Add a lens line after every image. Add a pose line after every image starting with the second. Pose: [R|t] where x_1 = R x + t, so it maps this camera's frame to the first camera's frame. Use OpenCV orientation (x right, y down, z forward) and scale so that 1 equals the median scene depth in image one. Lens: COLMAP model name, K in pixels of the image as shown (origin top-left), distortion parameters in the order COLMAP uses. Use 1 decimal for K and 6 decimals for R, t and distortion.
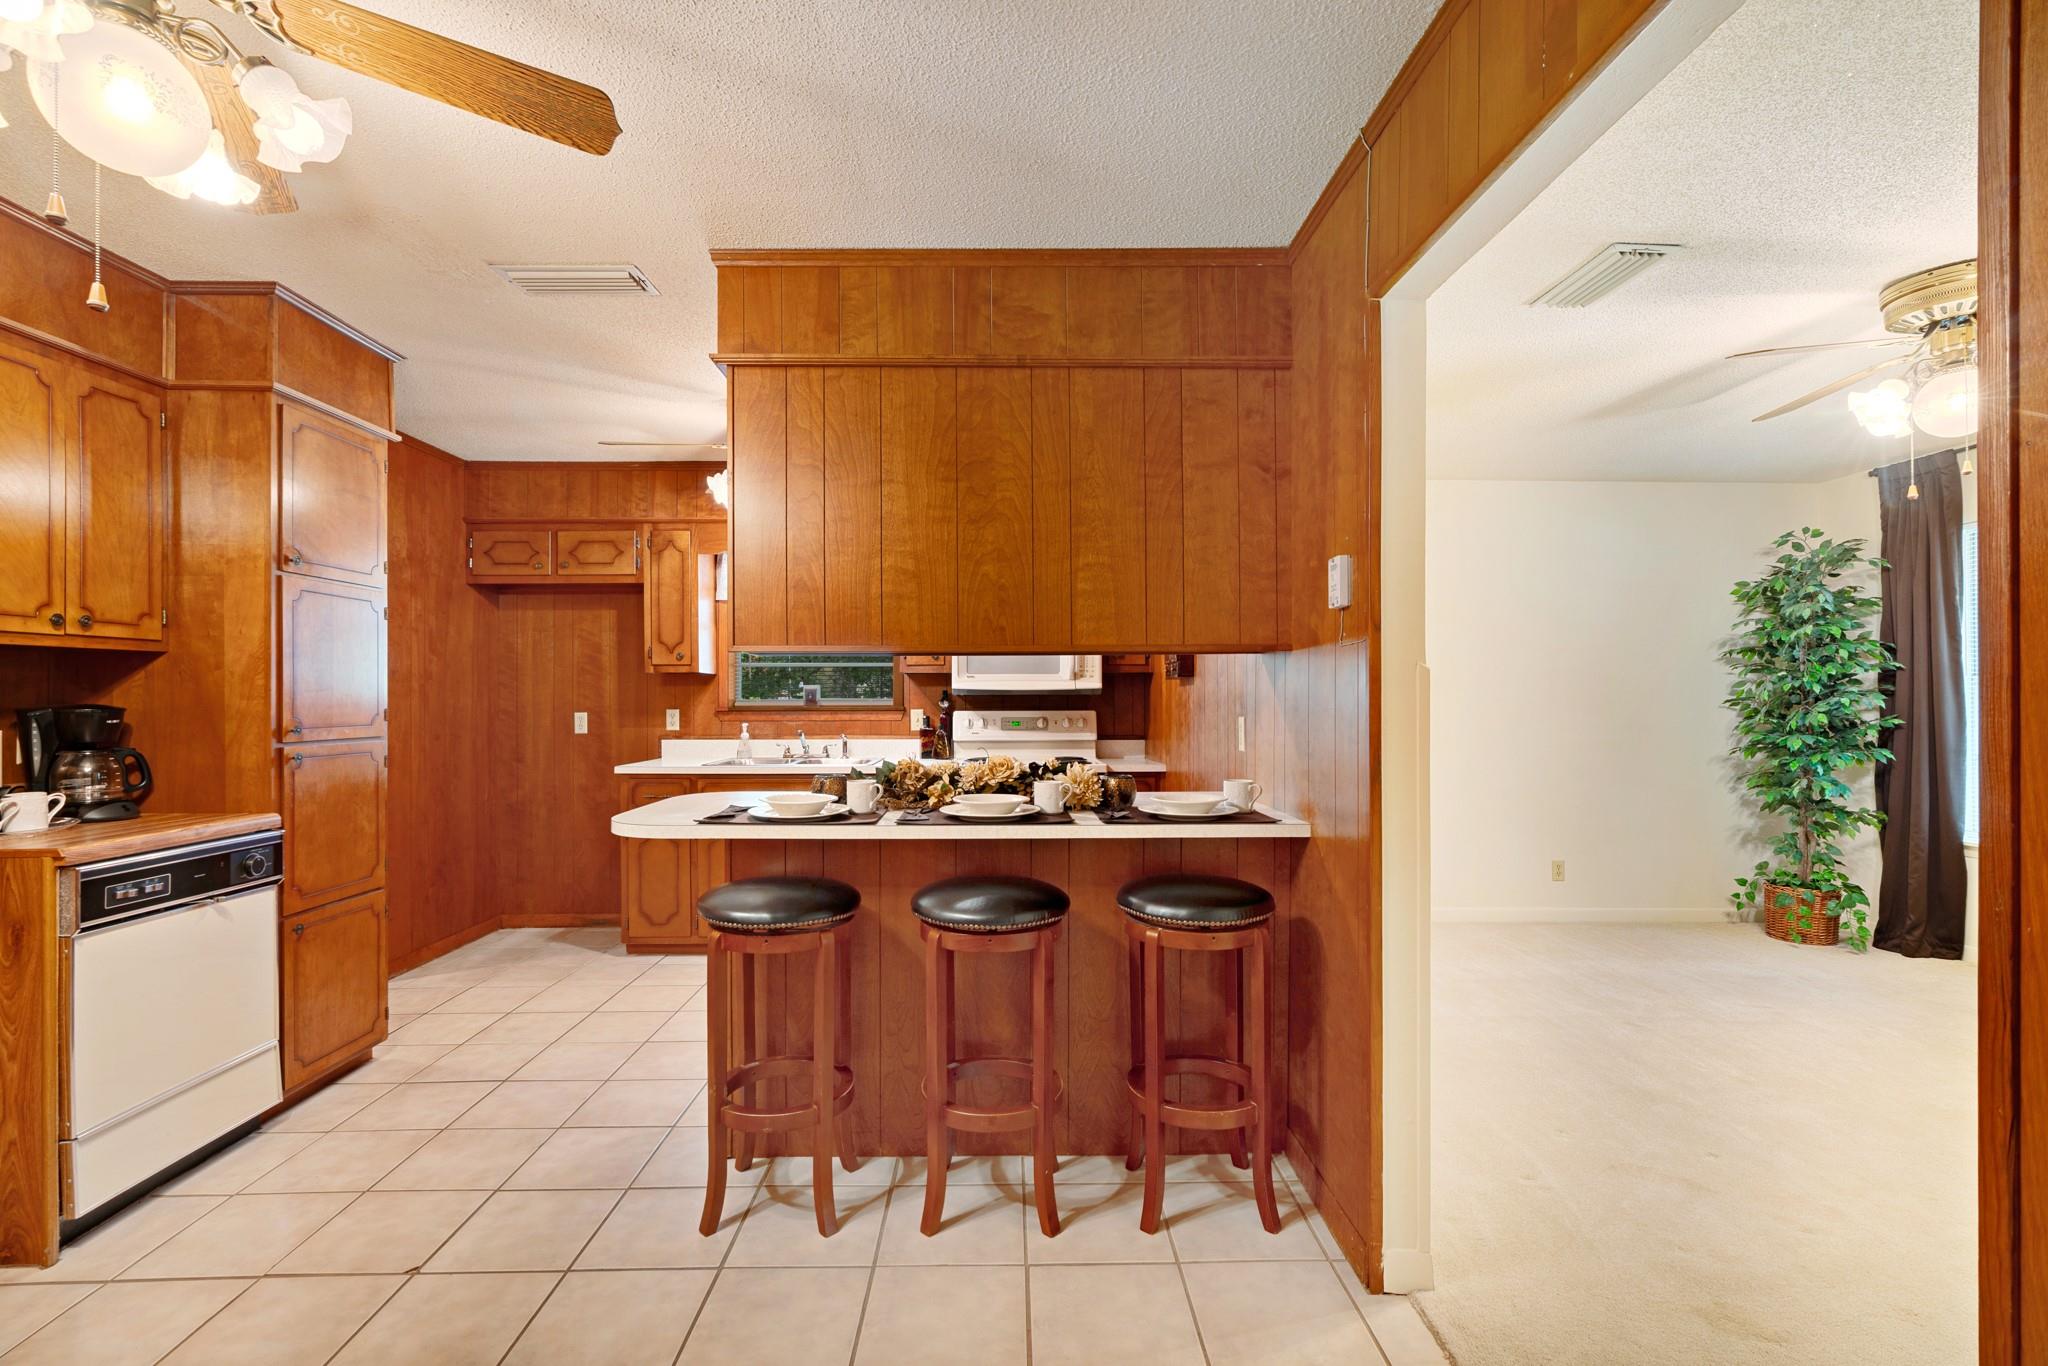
lens RADIAL K [[925.1, 0, 1007.2], [0, 925.1, 687.9], [0, 0, 1]] dist [-0.005145, 0.000923]
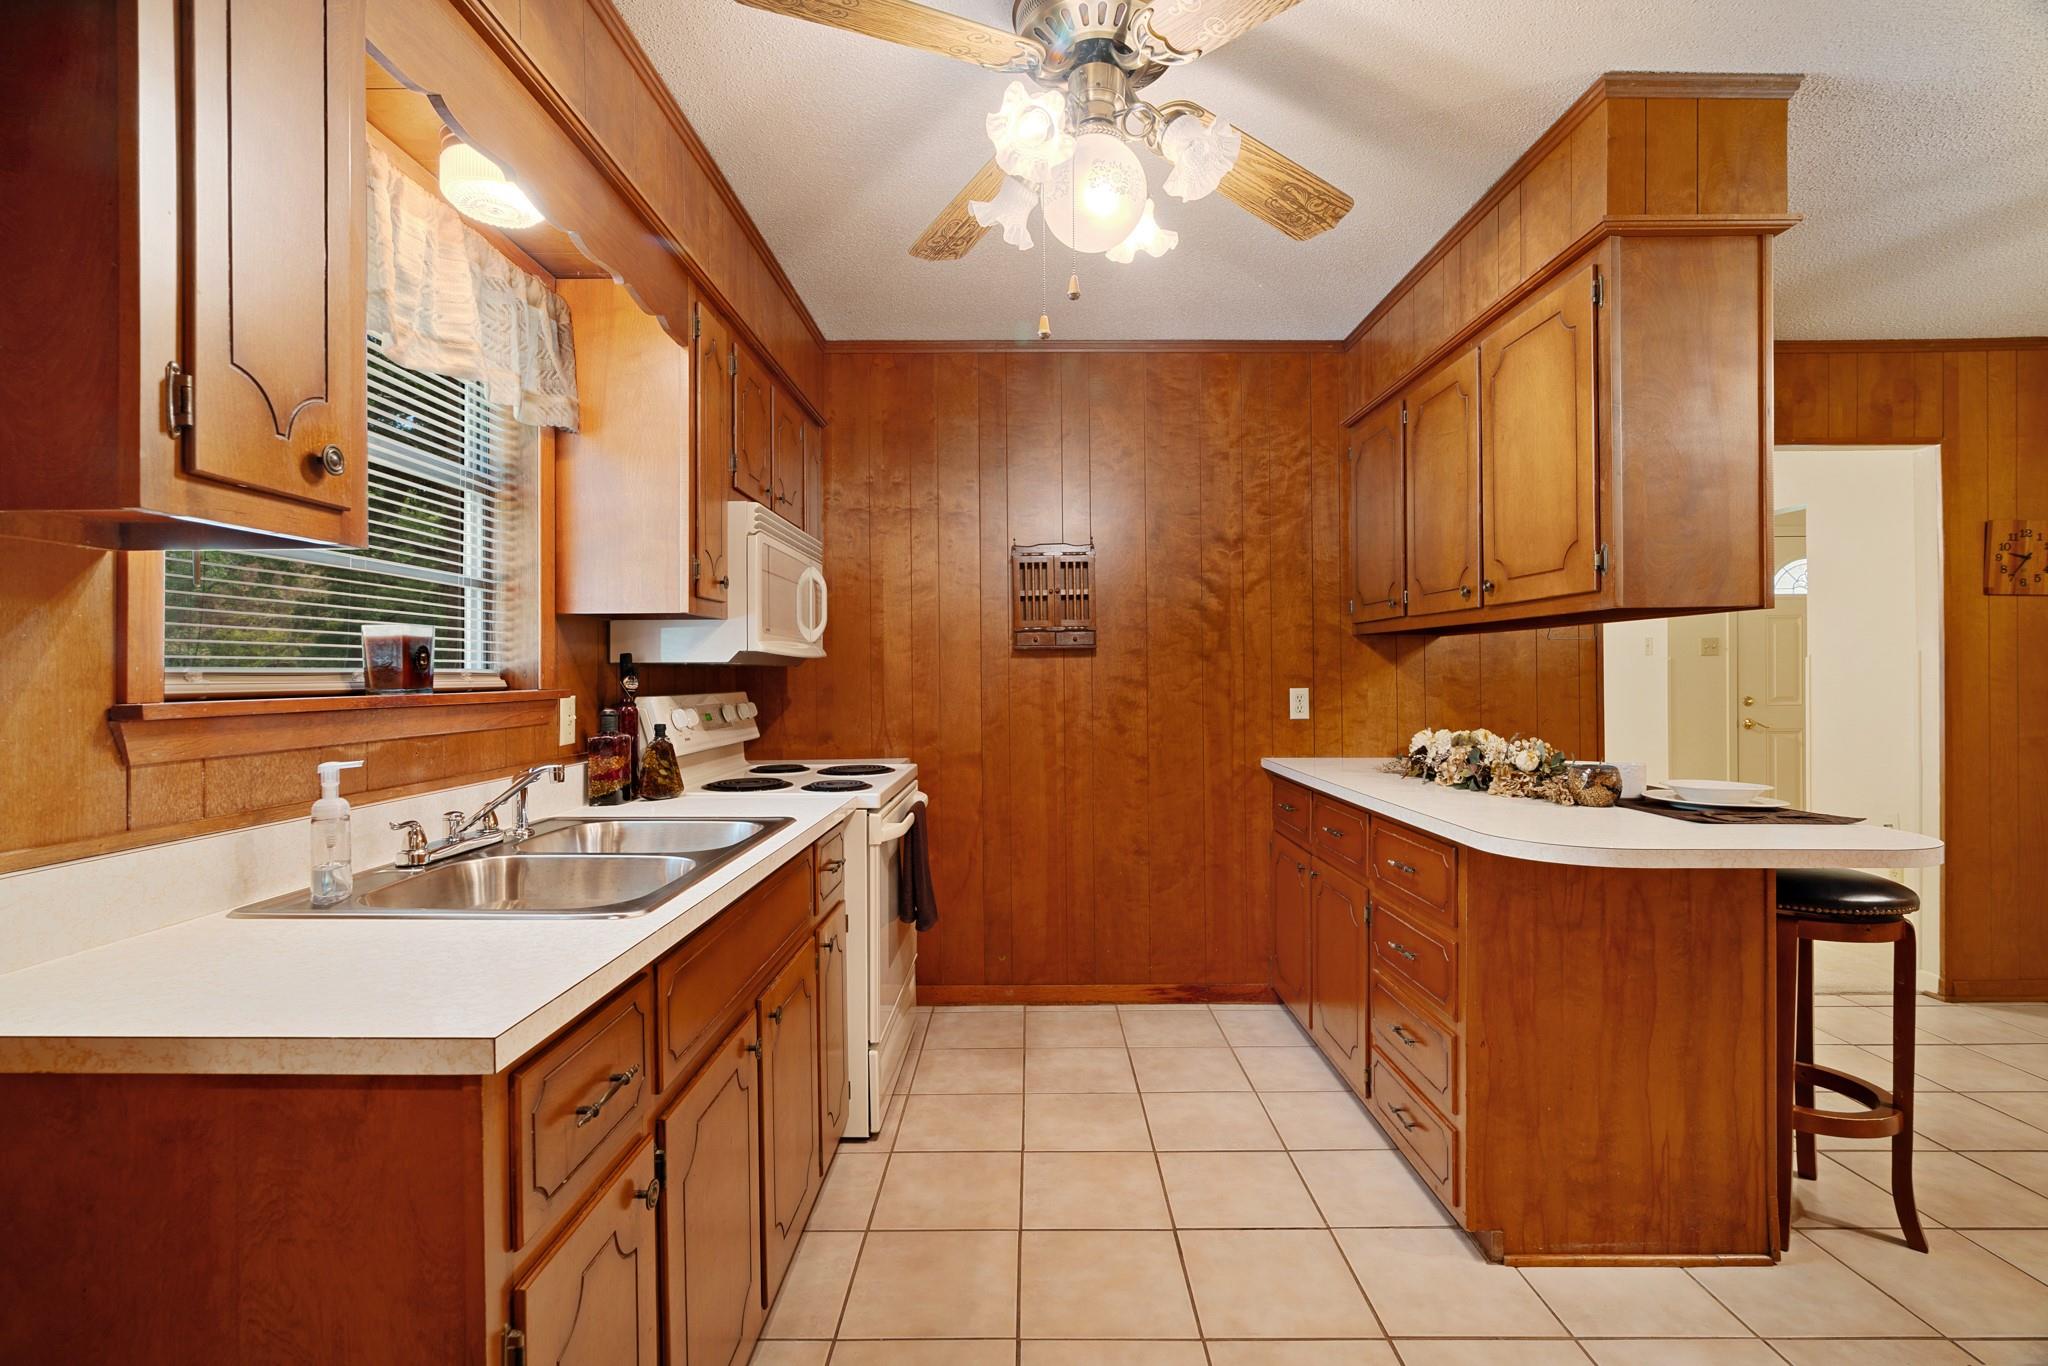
lens RADIAL K [[925.1, 0, 1017.3], [0, 925.1, 691.4], [0, 0, 1]] dist [-0.005145, 0.000923]
pose [[0.027855, -0.015158, 0.999497, -0.890832], [-0.009878, 0.999832, 0.015439, 0.021254], [-0.999563, -0.010303, 0.027701, 1.331396]]
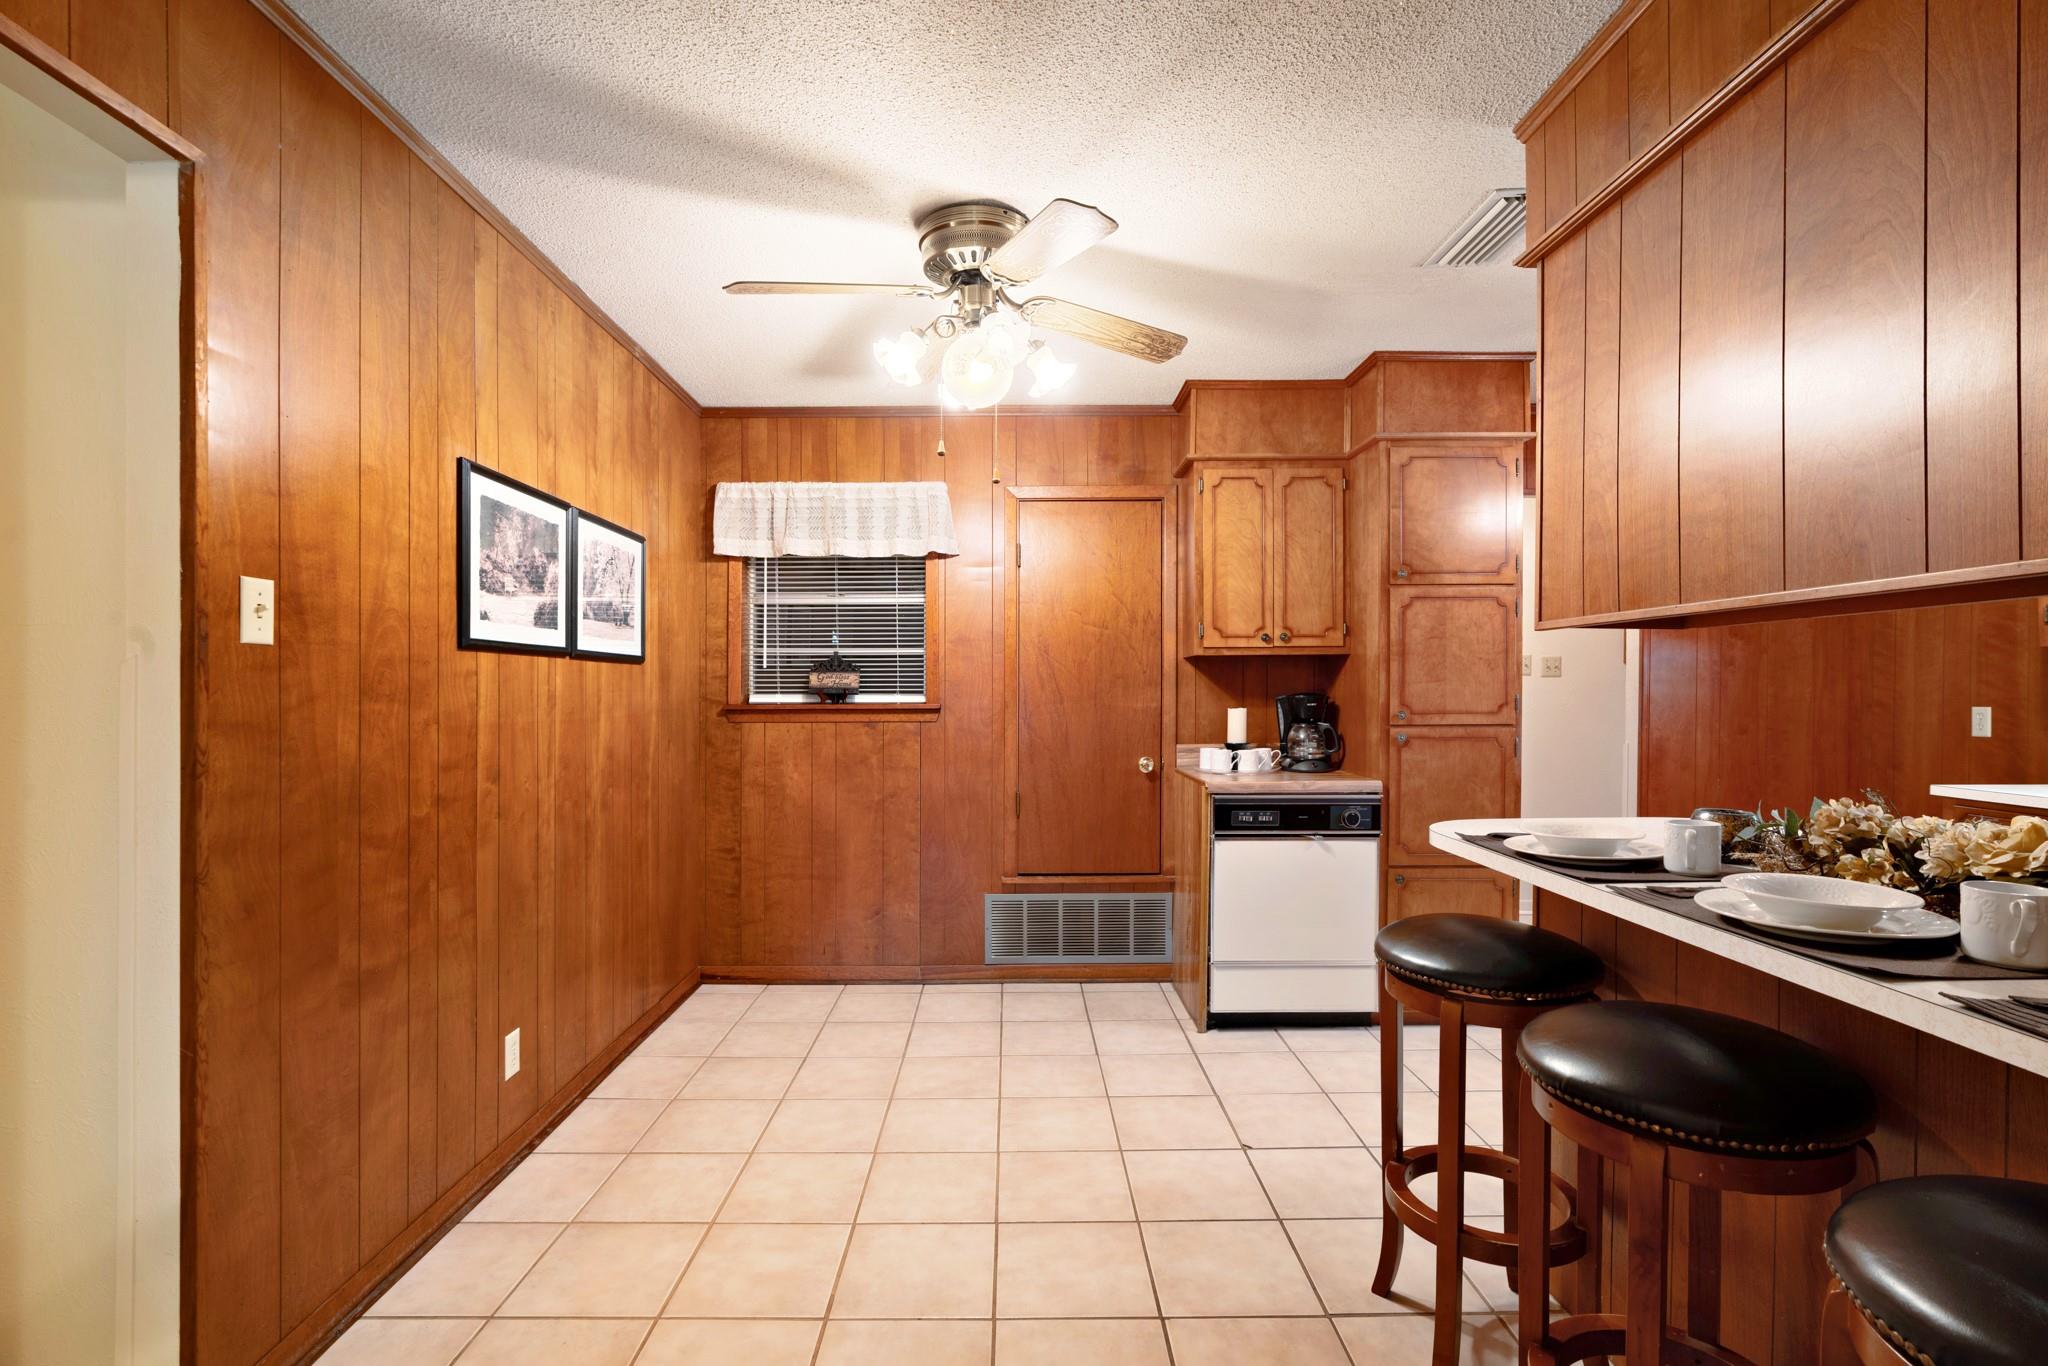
lens RADIAL K [[925.1, 0, 1028.9], [0, 925.1, 699.2], [0, 0, 1]] dist [-0.005145, 0.000923]
pose [[-0.010169, 0.013544, -0.999857, 0.394352], [0.014240, 0.999809, 0.013398, 0.002075], [0.999847, -0.014102, -0.010360, 0.469228]]
